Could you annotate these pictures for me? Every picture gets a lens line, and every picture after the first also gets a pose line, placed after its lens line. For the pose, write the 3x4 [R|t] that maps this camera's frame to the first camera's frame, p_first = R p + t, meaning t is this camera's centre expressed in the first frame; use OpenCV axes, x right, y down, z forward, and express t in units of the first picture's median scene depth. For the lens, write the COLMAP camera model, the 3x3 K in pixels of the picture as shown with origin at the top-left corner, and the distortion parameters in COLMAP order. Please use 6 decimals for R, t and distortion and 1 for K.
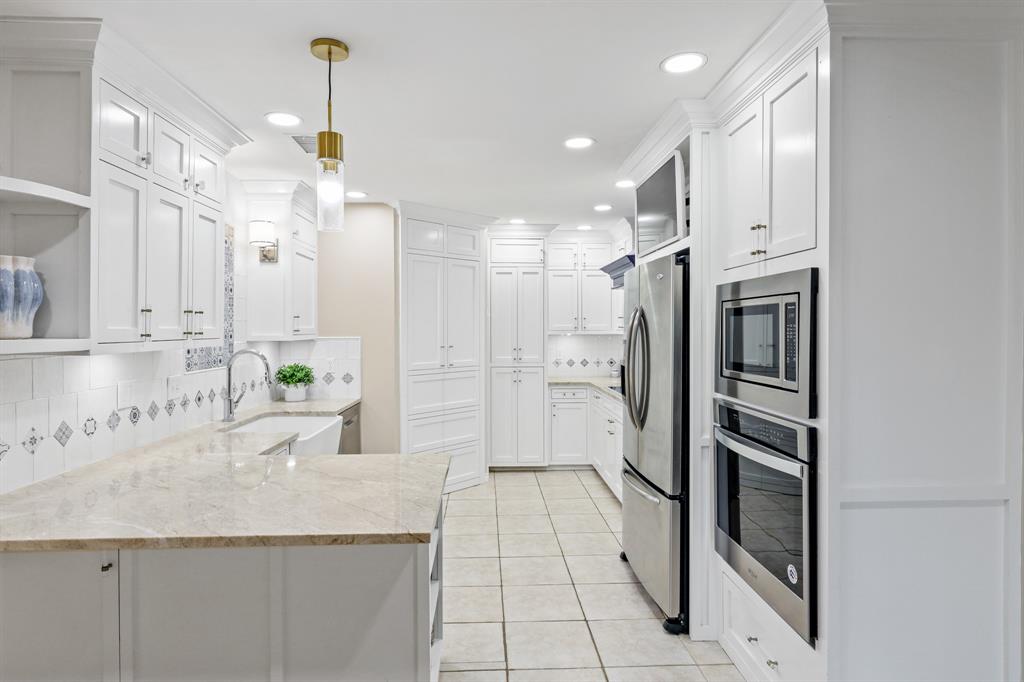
lens RADIAL K [[574.8, 0, 513.5], [0, 574.8, 323.7], [0, 0, 1]] dist [-0.001205, -0.000057]
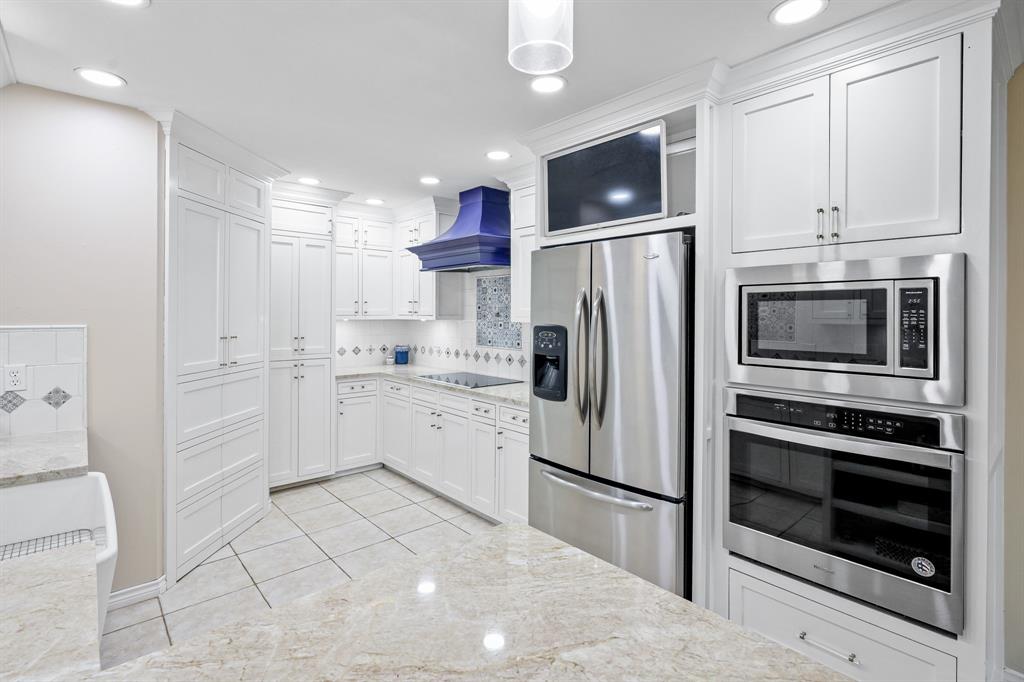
lens RADIAL K [[489.3, 0, 512.5], [0, 489.3, 307.5], [0, 0, 1]] dist [0.000532, 0.000162]
pose [[0.775773, 0.013768, 0.630862, -0.244071], [-0.010906, 0.999905, -0.008412, 0.004551], [-0.630918, -0.000354, 0.775849, 0.334254]]
